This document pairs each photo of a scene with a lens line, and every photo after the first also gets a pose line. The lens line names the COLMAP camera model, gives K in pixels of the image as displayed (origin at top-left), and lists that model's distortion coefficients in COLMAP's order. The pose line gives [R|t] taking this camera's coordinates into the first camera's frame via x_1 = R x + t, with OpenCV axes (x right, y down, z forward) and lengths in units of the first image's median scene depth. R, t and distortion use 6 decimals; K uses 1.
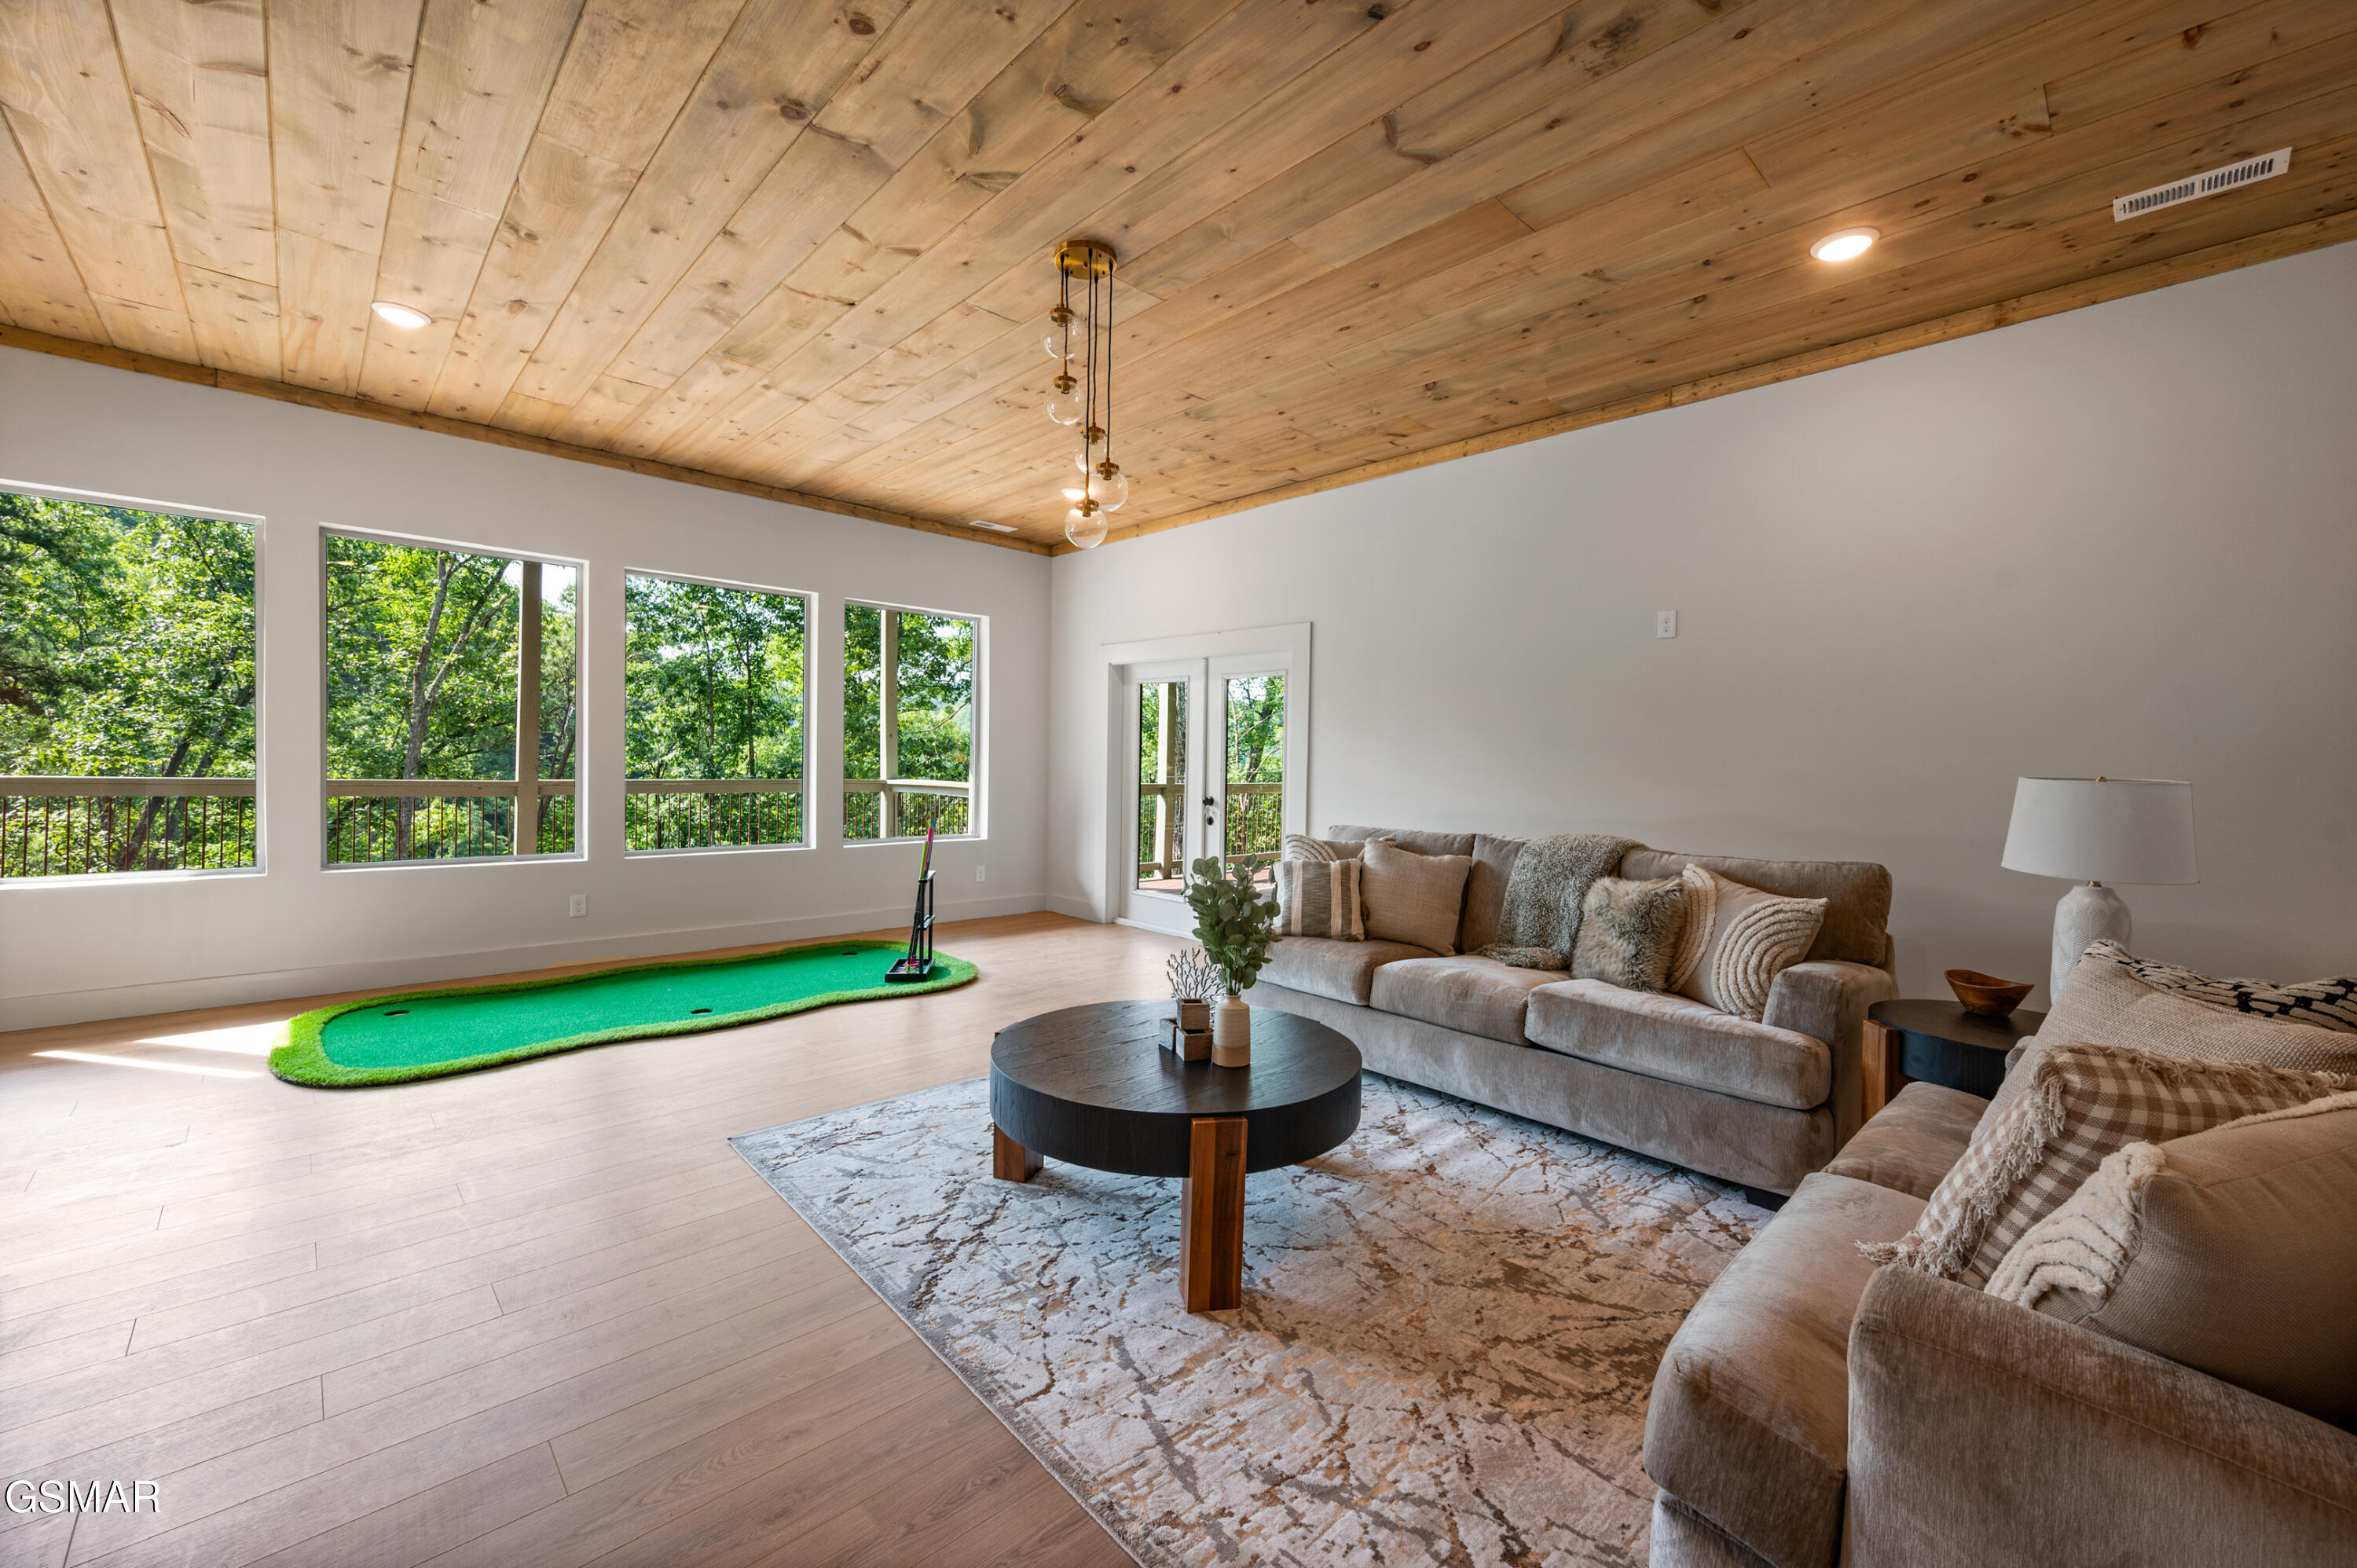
lens RADIAL K [[956.6, 0, 1214.1], [0, 956.6, 769.4], [0, 0, 1]] dist [0.000326, -0.000880]
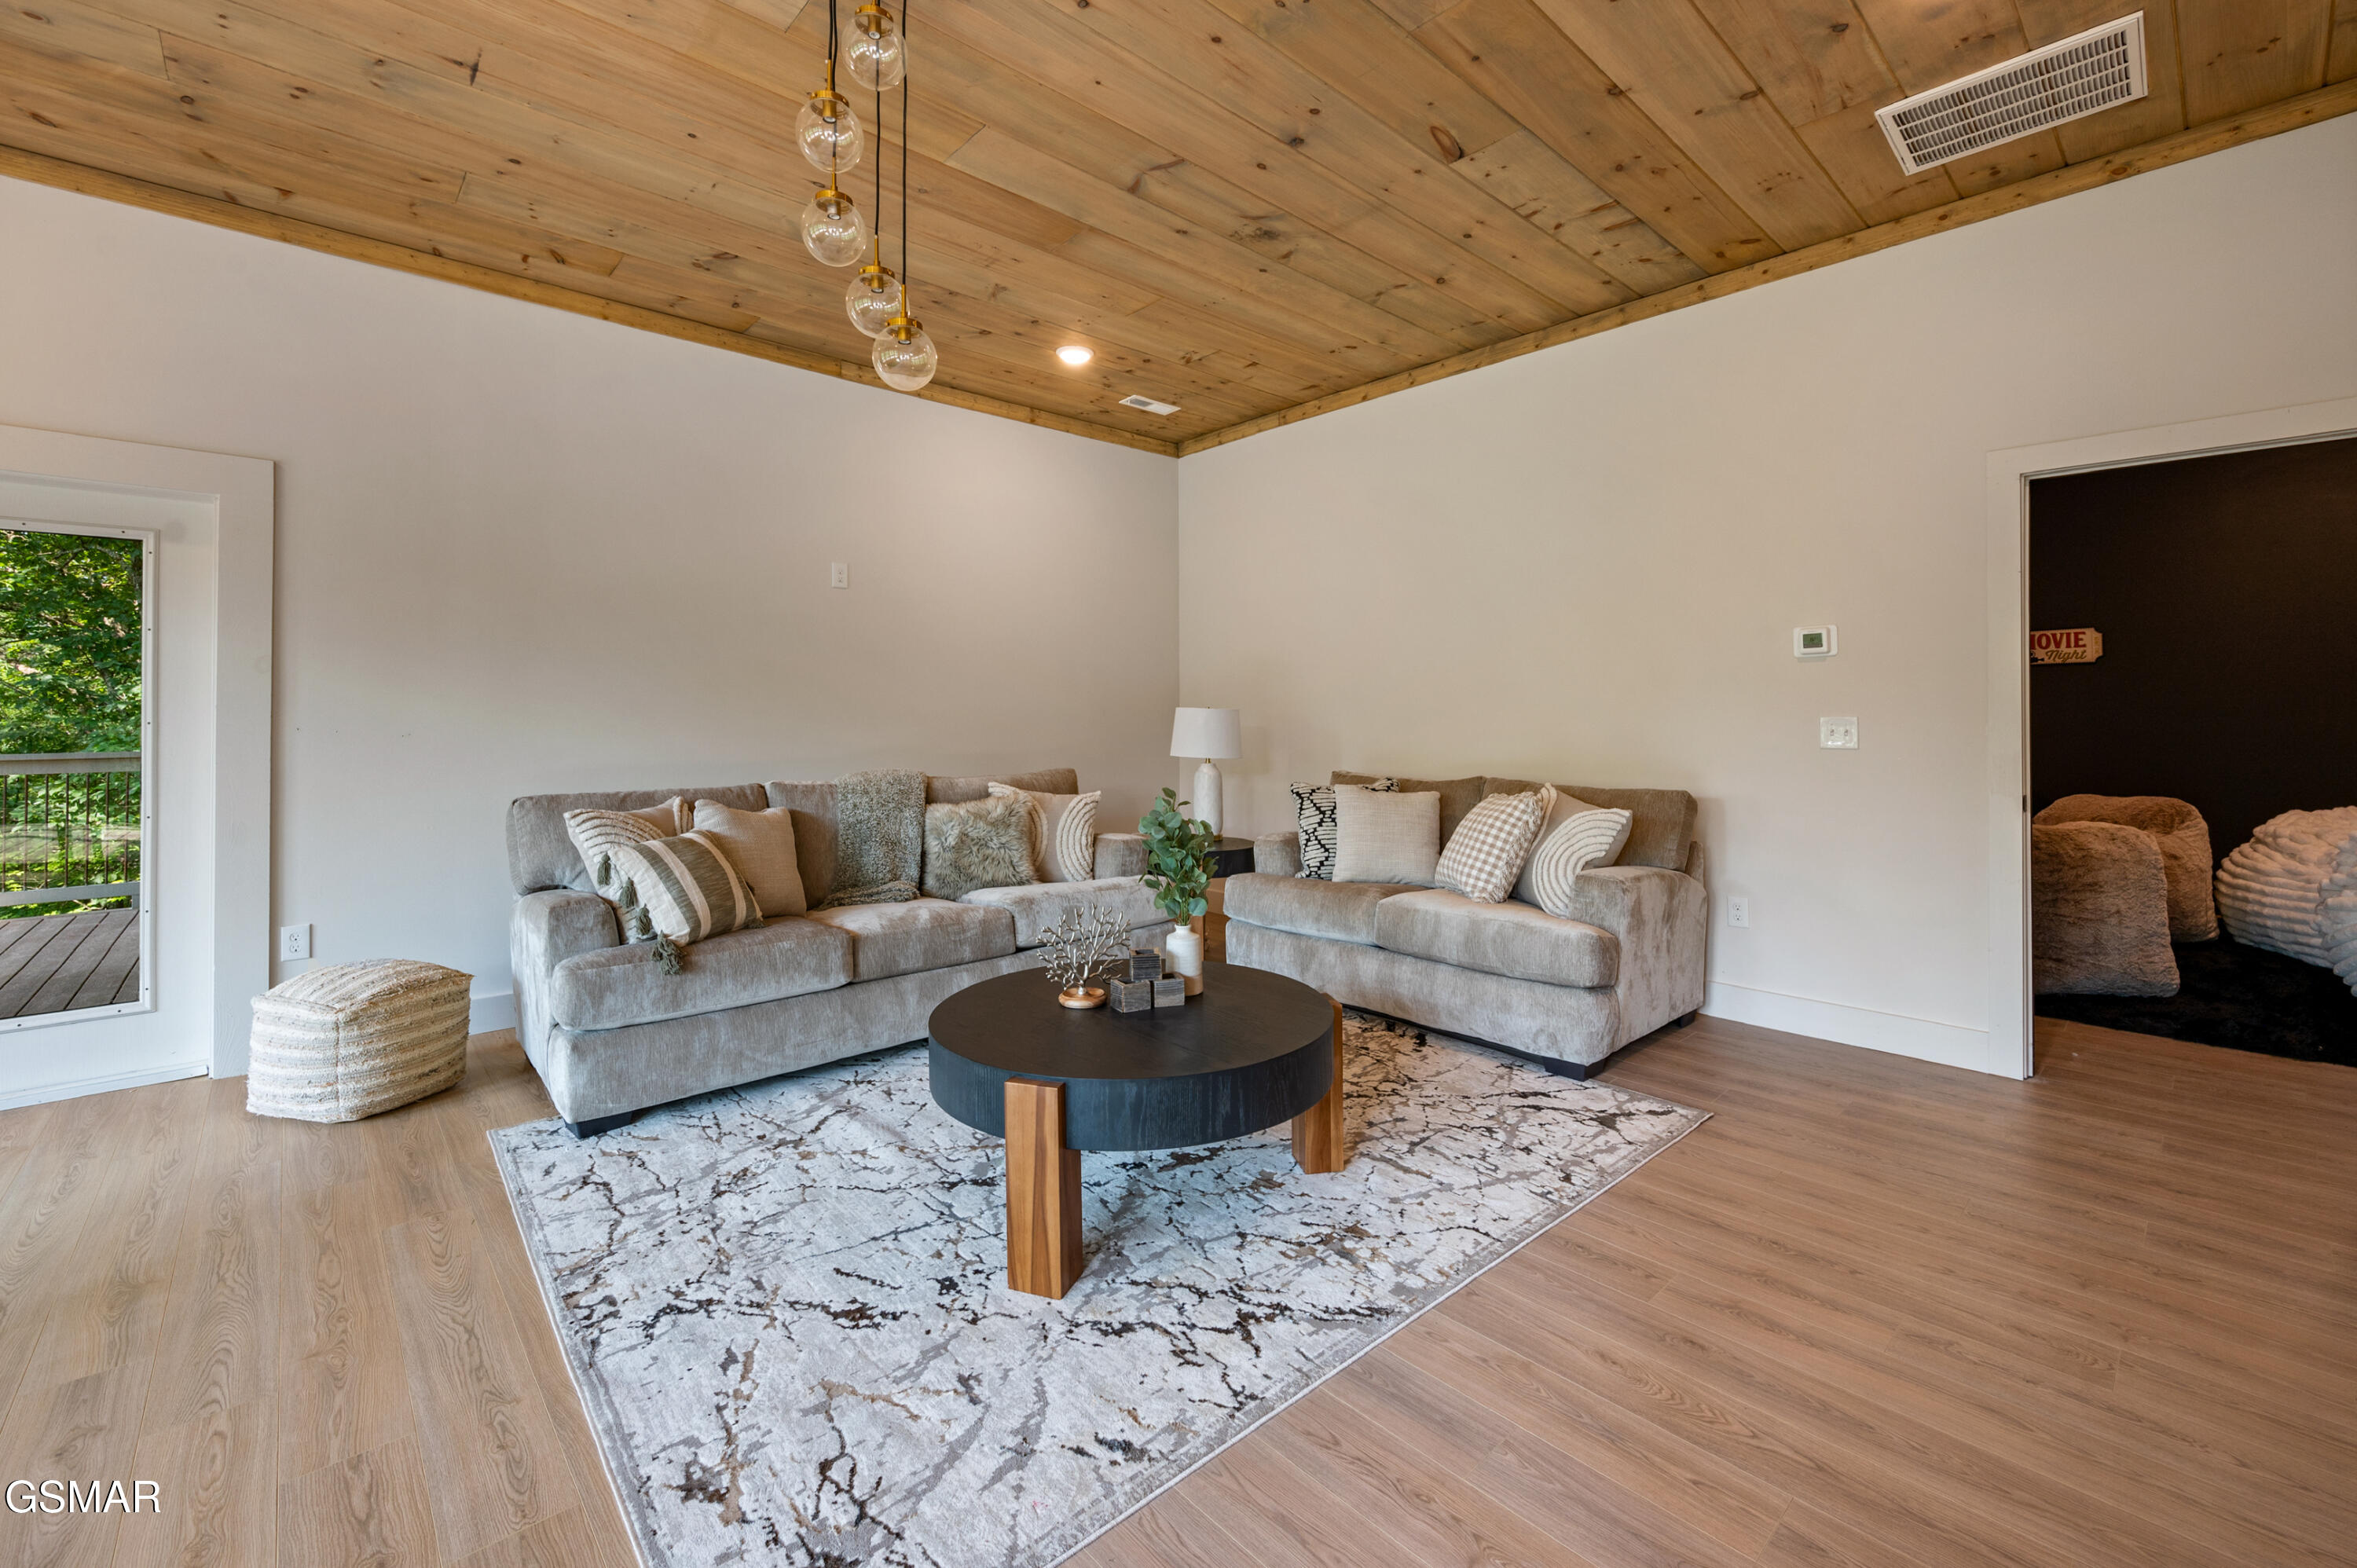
lens RADIAL K [[956.6, 0, 1152.6], [0, 956.6, 708.1], [0, 0, 1]] dist [0.000326, -0.000880]
pose [[0.039132, -0.015161, 0.999119, -0.611449], [0.010118, 0.999840, 0.014775, -0.011327], [-0.999183, 0.009531, 0.039279, 0.599843]]
